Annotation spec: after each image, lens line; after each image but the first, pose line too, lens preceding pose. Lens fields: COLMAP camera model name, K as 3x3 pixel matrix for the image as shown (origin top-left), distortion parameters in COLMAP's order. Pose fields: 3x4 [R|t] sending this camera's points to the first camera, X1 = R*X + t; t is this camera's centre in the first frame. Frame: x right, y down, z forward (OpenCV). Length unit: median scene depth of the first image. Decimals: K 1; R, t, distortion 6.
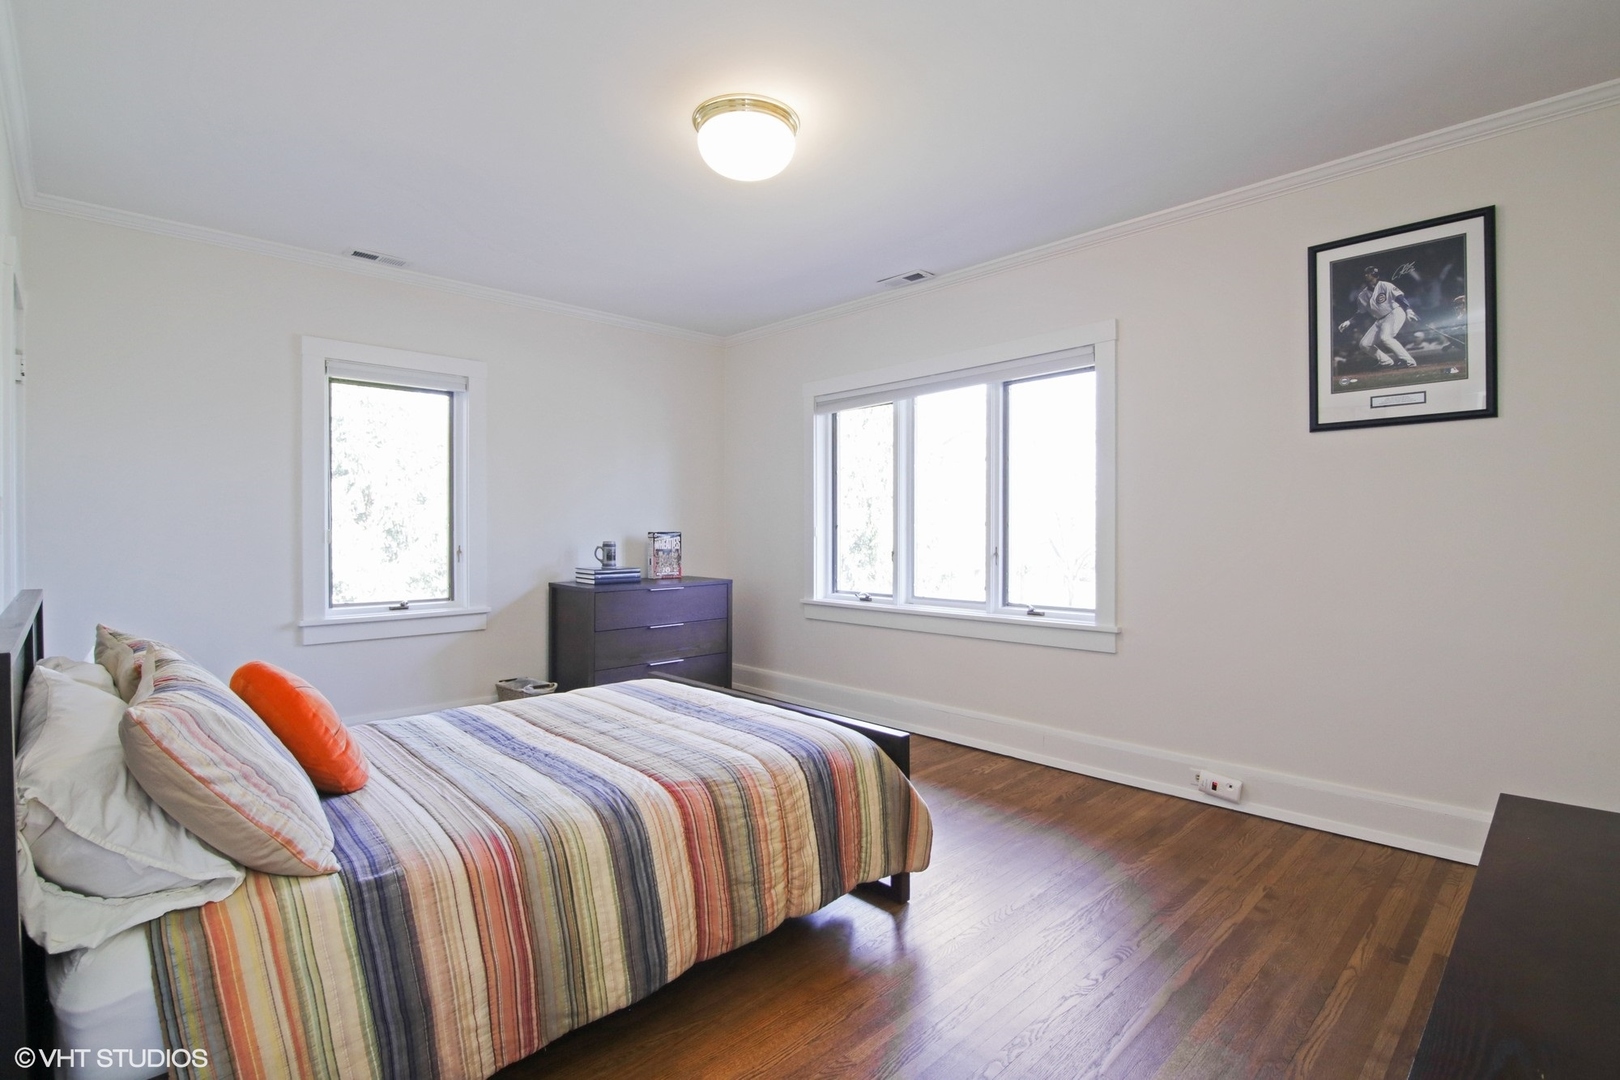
lens RADIAL K [[739.2, 0, 803.7], [0, 739.2, 541.6], [0, 0, 1]] dist [-0.005247, -0.000260]
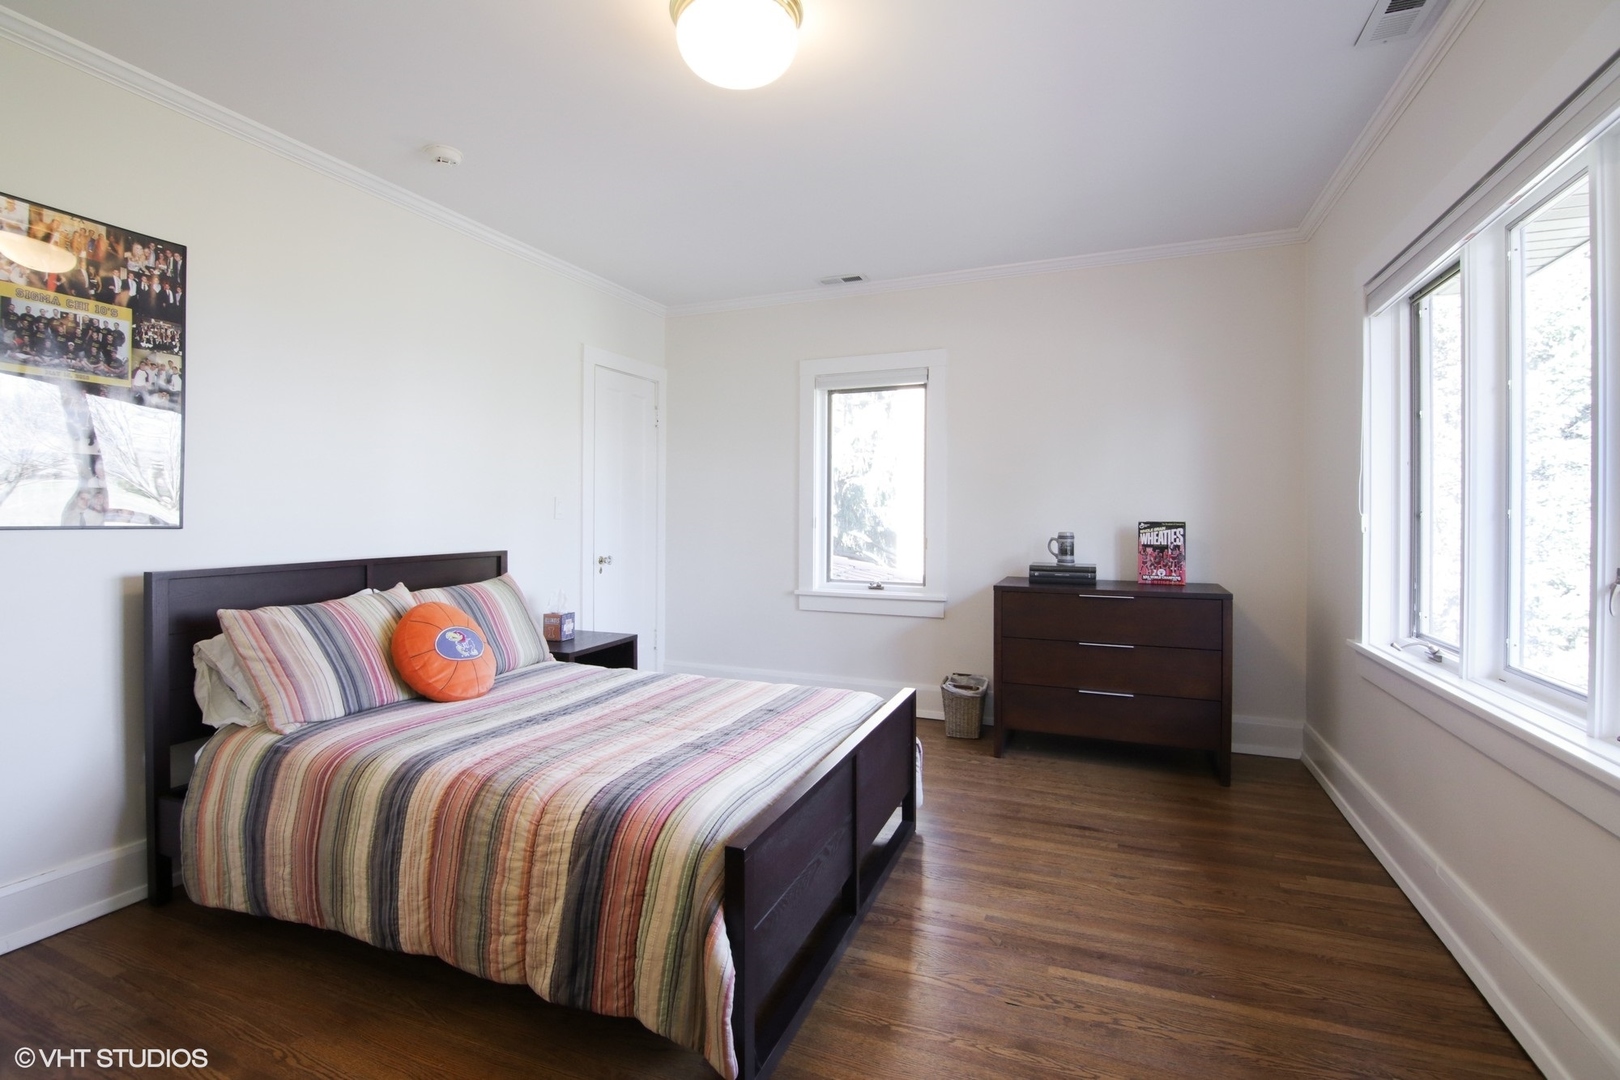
lens RADIAL K [[739.2, 0, 807.2], [0, 739.2, 525.7], [0, 0, 1]] dist [-0.005247, -0.000260]
pose [[0.413868, 0.014394, -0.910223, 0.457888], [-0.018246, 0.999805, 0.007514, -0.010601], [0.910154, 0.013498, 0.414050, 0.498744]]
